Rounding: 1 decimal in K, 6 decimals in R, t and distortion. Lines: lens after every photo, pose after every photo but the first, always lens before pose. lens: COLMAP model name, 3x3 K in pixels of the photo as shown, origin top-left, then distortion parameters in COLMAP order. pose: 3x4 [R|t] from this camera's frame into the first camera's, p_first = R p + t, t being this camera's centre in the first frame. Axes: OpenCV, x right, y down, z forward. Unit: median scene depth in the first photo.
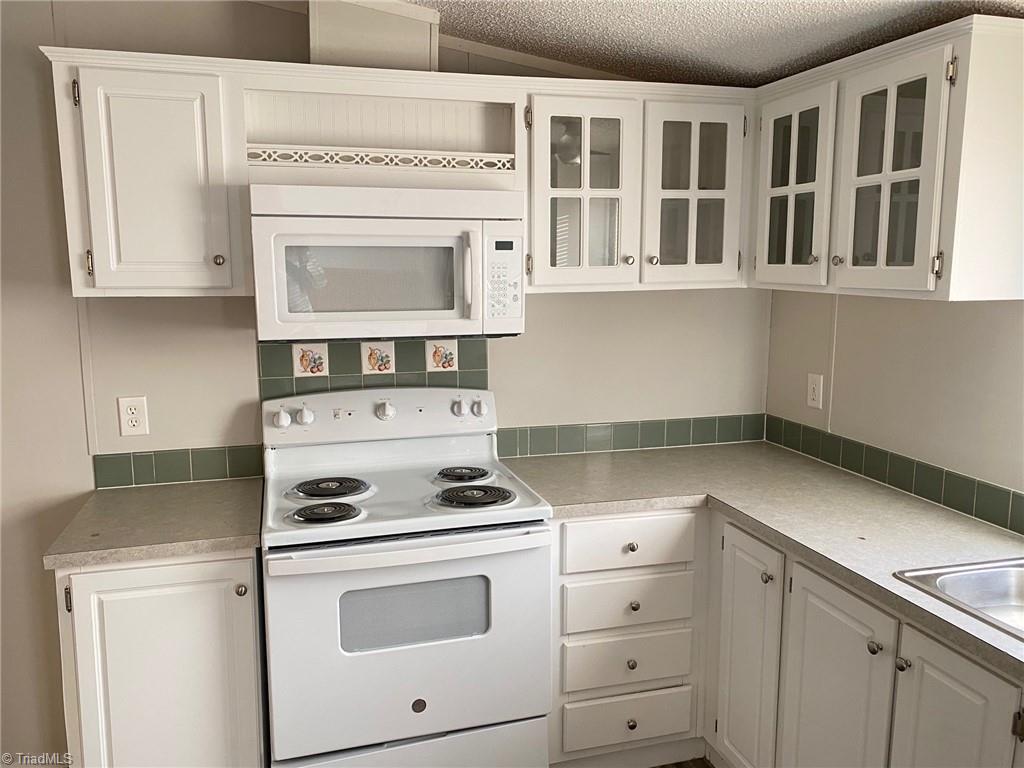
lens RADIAL K [[786.5, 0, 527.0], [0, 786.5, 379.7], [0, 0, 1]] dist [0.026995, -0.017946]
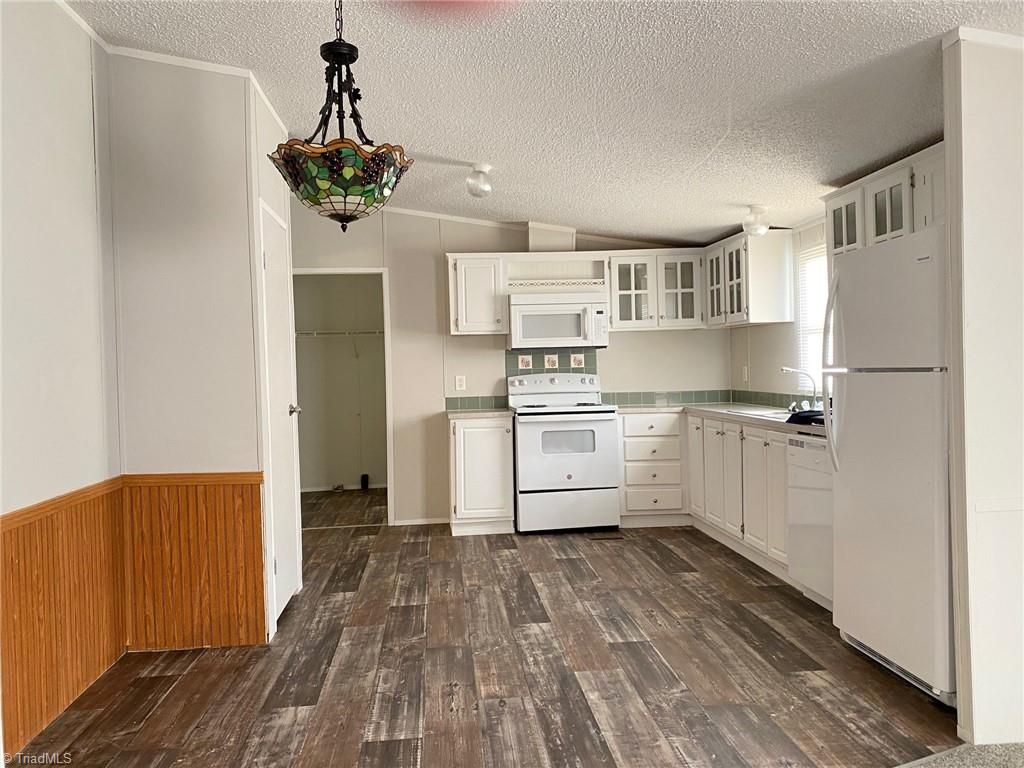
lens RADIAL K [[786.5, 0, 501.0], [0, 786.5, 379.7], [0, 0, 1]] dist [0.026995, -0.017946]
pose [[0.976684, -0.020419, -0.213708, 0.202370], [-0.008311, 0.991124, -0.132683, 0.399746], [0.214521, 0.131366, 0.967845, -1.576484]]
